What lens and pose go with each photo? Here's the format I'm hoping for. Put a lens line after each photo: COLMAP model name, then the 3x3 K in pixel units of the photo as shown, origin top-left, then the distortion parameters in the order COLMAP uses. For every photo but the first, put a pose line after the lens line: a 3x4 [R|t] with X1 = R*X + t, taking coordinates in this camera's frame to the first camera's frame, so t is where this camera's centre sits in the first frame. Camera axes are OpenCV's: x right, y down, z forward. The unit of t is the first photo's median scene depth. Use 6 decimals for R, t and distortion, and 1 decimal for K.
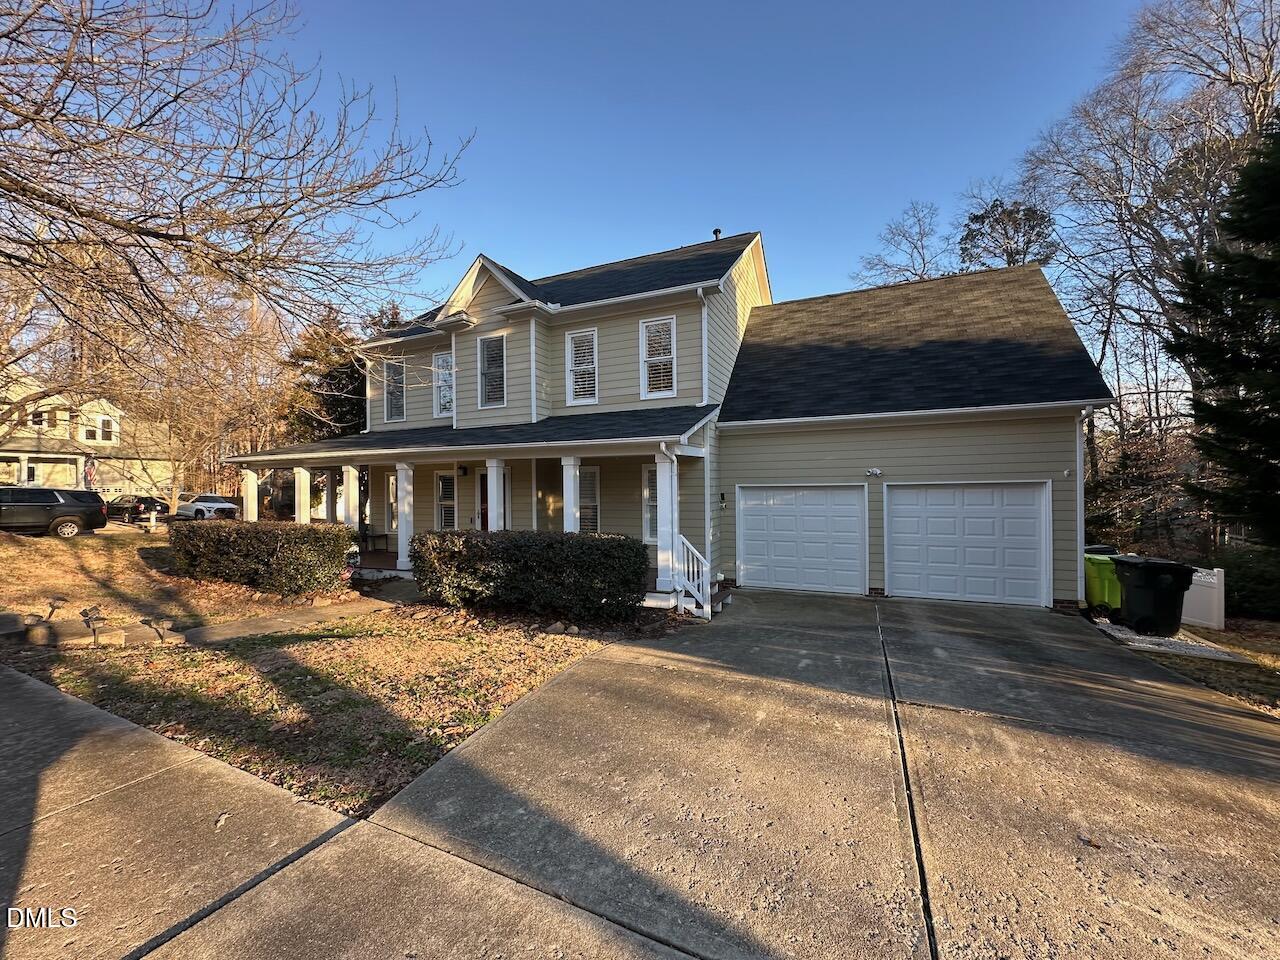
lens RADIAL K [[517.2, 0, 640.0], [0, 517.2, 480.0], [0, 0, 1]] dist [-0.000250, -0.000060]
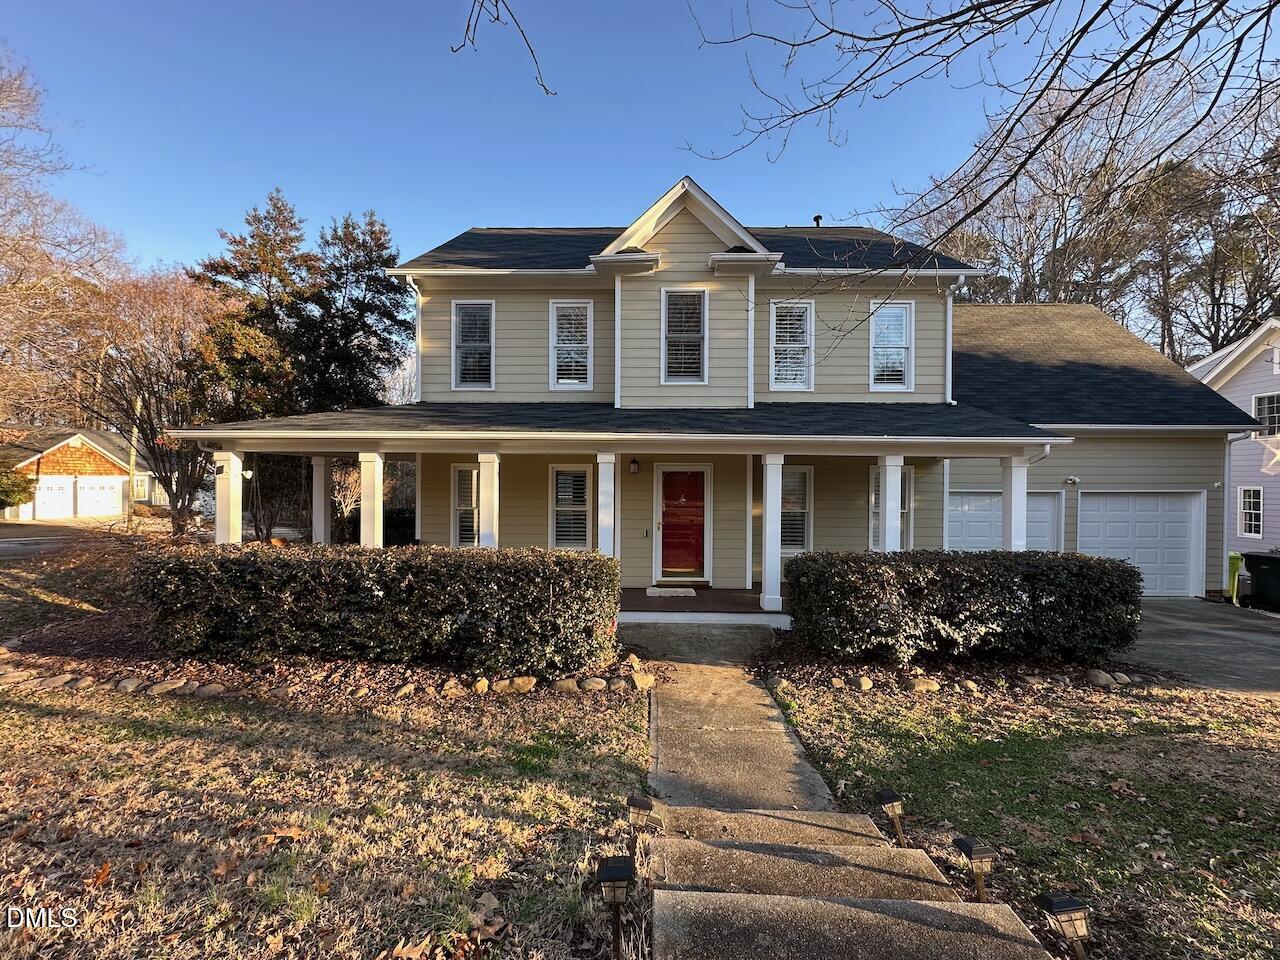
lens RADIAL K [[517.2, 0, 640.0], [0, 517.2, 480.0], [0, 0, 1]] dist [-0.000250, -0.000060]
pose [[0.910499, 0.016930, 0.413165, -0.662519], [-0.018564, 0.999828, -0.000059, 0.000916], [-0.413095, -0.007617, 0.910656, 0.343763]]
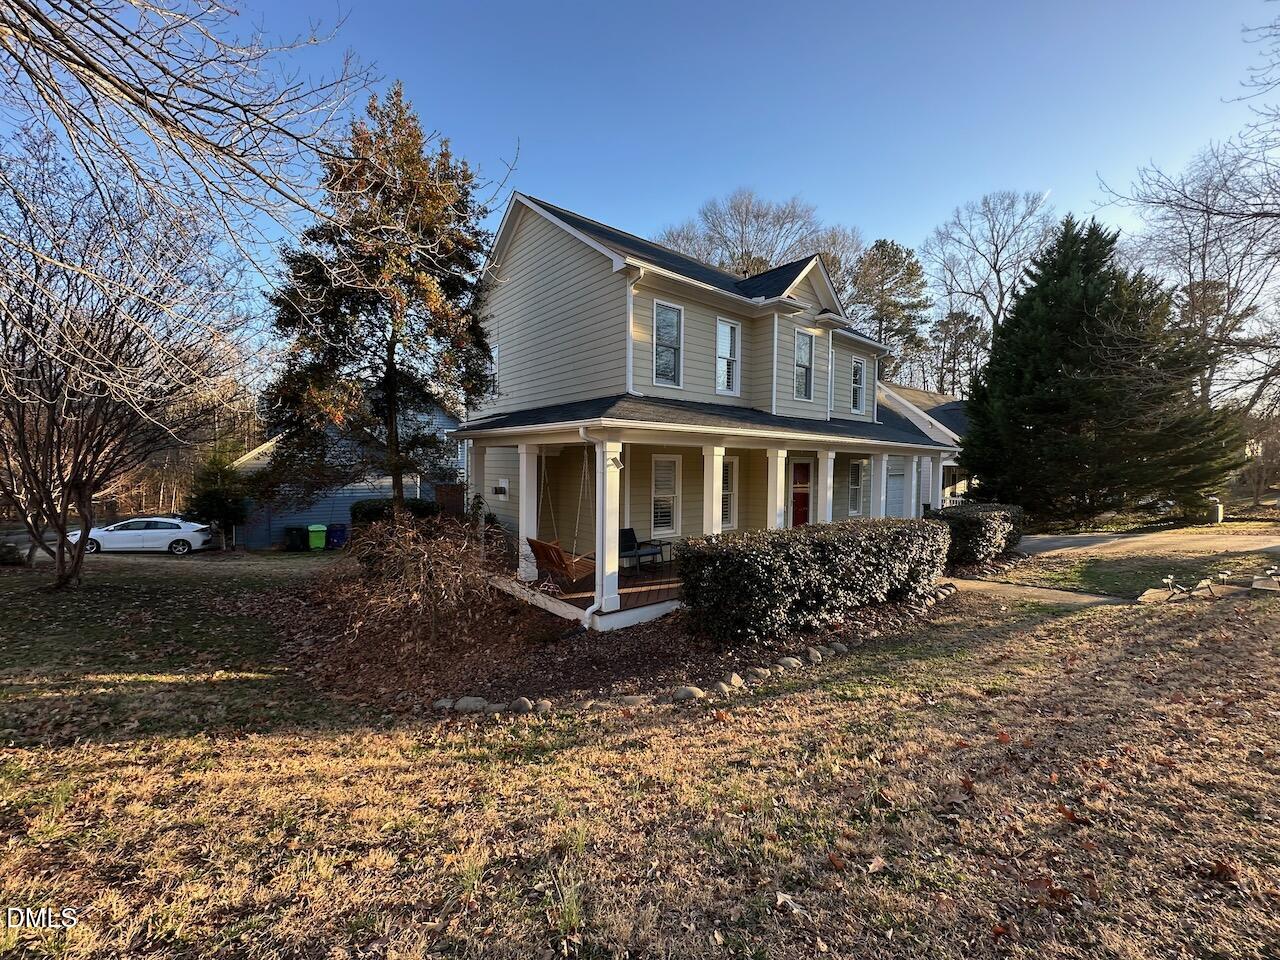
lens RADIAL K [[517.2, 0, 640.0], [0, 517.2, 480.0], [0, 0, 1]] dist [-0.000250, -0.000060]
pose [[0.457002, -0.001734, 0.889464, -1.374118], [-0.028450, 0.999458, 0.016566, 0.011416], [-0.889011, -0.032876, 0.456705, 0.822188]]
